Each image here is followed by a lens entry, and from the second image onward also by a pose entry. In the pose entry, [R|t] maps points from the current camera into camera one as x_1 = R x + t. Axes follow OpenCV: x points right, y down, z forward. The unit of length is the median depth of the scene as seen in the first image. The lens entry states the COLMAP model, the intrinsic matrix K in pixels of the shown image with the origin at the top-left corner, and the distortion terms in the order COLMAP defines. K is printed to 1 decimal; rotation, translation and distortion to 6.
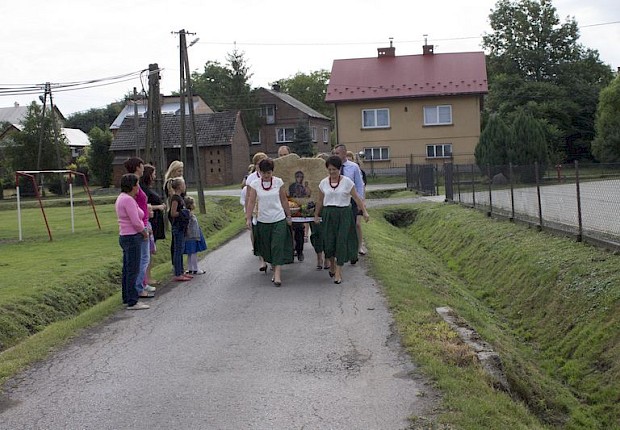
lens RADIAL K [[1242.6, 0, 310.0], [0, 1242.6, 215.0], [0, 0, 1]] dist [0.005156, 0.115840]
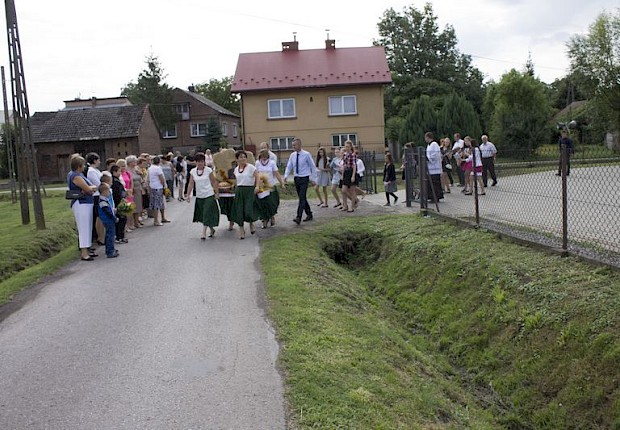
lens RADIAL K [[579.9, 0, 310.0], [0, 579.9, 215.0], [0, 0, 1]] dist [-0.122009, 0.004305]
pose [[0.992323, -0.019722, 0.122090, 0.016646], [0.012453, 0.998119, 0.060023, -0.019019], [-0.123045, -0.058042, 0.990702, 0.517697]]
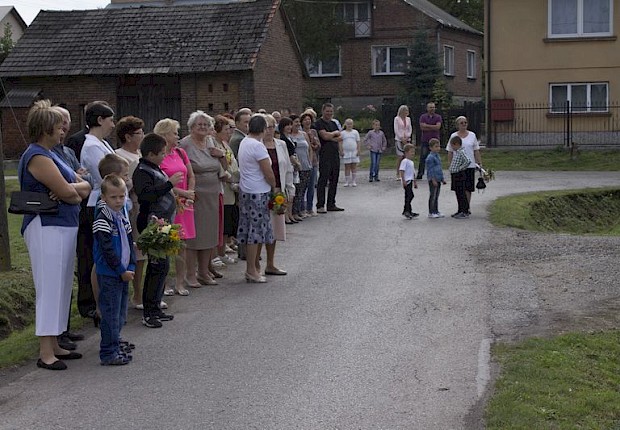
lens RADIAL K [[1242.6, 0, 310.0], [0, 1242.6, 215.0], [0, 0, 1]] dist [0.005156, 0.115840]
pose [[0.990210, 0.037649, -0.134416, 0.020318], [-0.033146, 0.998817, 0.035581, -0.020427], [0.135596, -0.030777, 0.990286, 0.546830]]
